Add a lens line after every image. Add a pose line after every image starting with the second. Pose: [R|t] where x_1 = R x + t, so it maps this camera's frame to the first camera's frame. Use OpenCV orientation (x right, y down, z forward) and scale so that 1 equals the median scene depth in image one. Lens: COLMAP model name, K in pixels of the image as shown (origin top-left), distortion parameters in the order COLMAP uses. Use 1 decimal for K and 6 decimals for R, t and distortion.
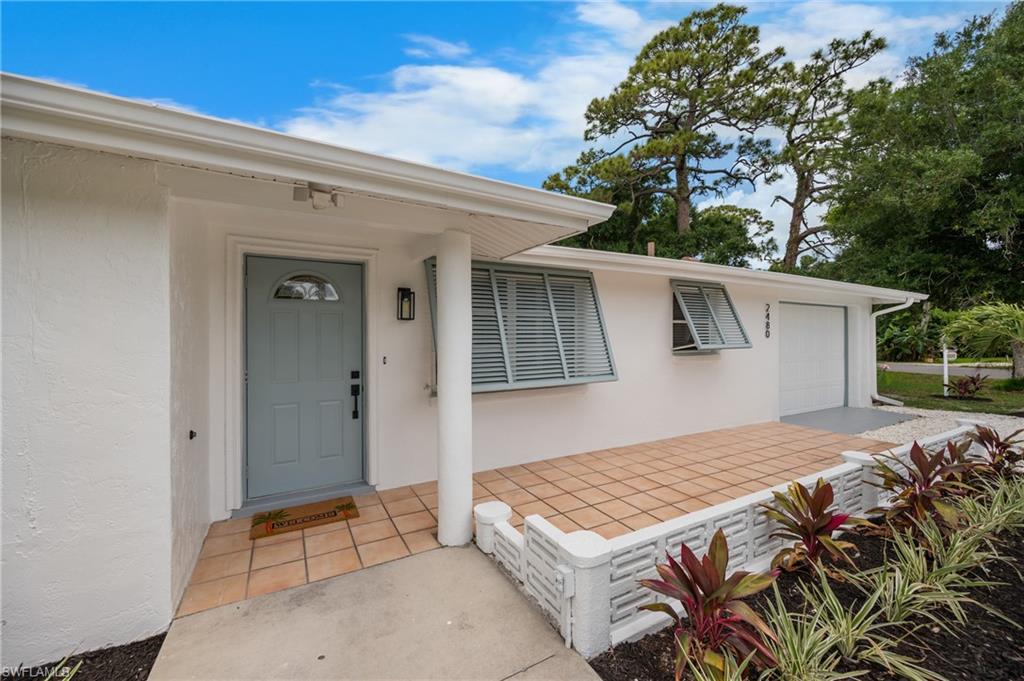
lens RADIAL K [[399.2, 0, 512.0], [0, 399.2, 340.5], [0, 0, 1]] dist [-0.000364, 0.000008]
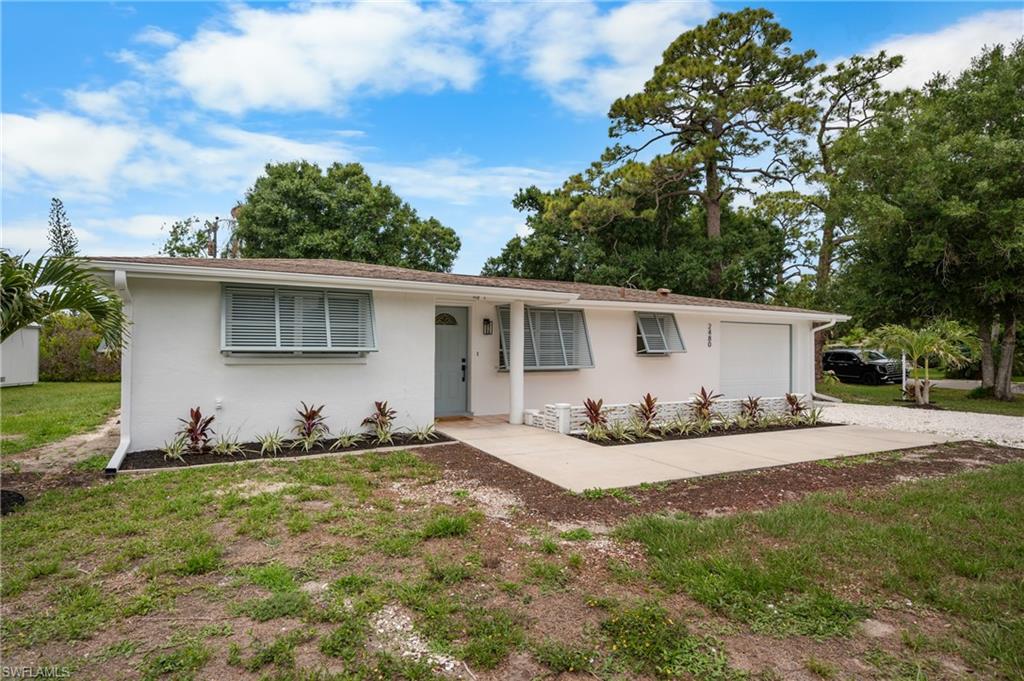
lens RADIAL K [[563.3, 0, 512.0], [0, 563.3, 340.5], [0, 0, 1]] dist [0.000863, 0.000417]
pose [[0.999723, 0.010763, -0.020934, -0.013334], [-0.011240, 0.999677, -0.022800, 0.007746], [0.020682, 0.023029, 0.999521, -0.336622]]
